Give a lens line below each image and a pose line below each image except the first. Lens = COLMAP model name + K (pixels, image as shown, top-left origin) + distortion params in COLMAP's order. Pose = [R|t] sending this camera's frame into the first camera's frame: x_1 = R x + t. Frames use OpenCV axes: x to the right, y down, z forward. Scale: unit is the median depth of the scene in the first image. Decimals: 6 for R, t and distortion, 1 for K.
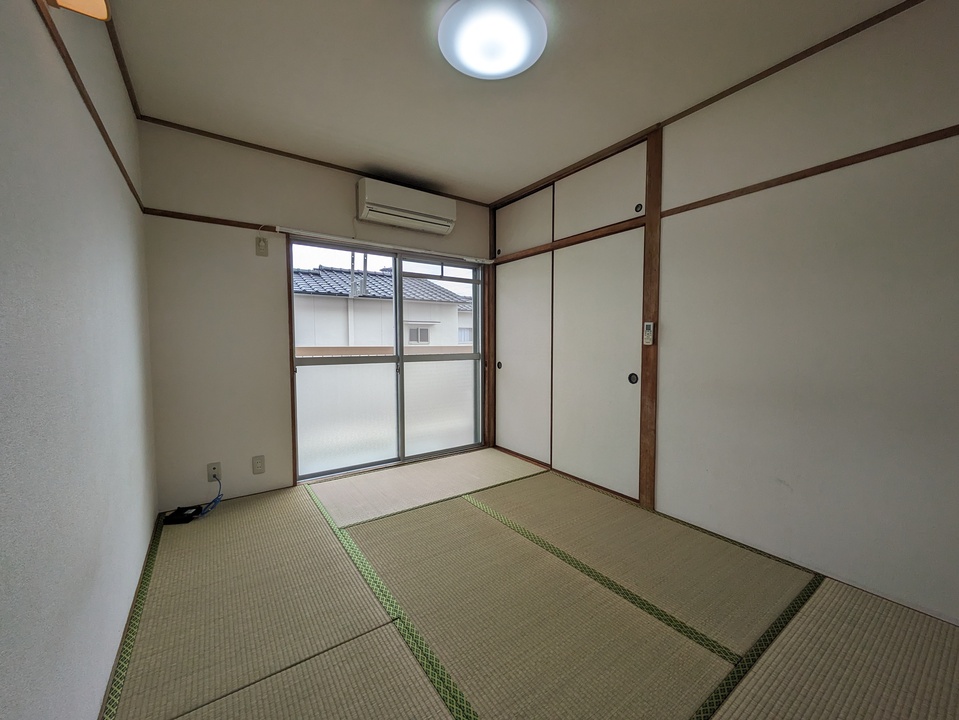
lens RADIAL K [[381.3, 0, 480.9], [0, 381.3, 362.4], [0, 0, 1]] dist [0.001943, 0.000958]
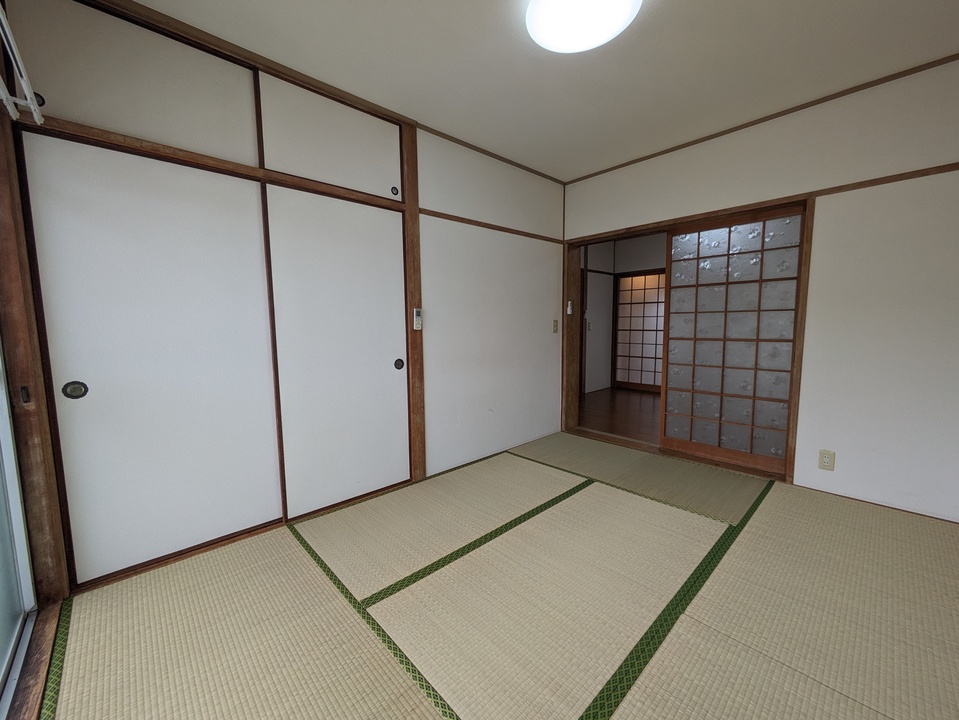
lens RADIAL K [[381.3, 0, 480.9], [0, 381.3, 362.4], [0, 0, 1]] dist [0.001943, 0.000958]
pose [[-0.134091, -0.095817, 0.986326, -0.639808], [0.068440, 0.992043, 0.105676, -0.055380], [-0.988603, 0.081674, -0.126467, 0.955581]]
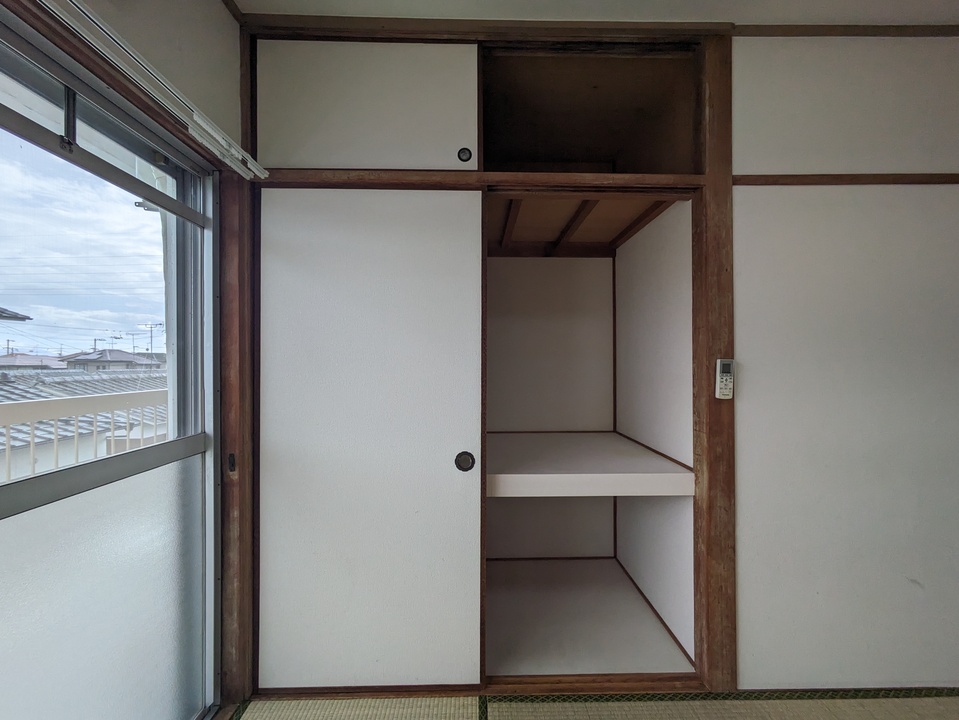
lens RADIAL K [[381.3, 0, 480.9], [0, 381.3, 362.4], [0, 0, 1]] dist [0.001943, 0.000958]
pose [[0.562559, 0.000772, 0.826757, -0.228544], [0.051303, 0.998040, -0.035841, -0.097256], [-0.825164, 0.062578, 0.561417, 0.964242]]
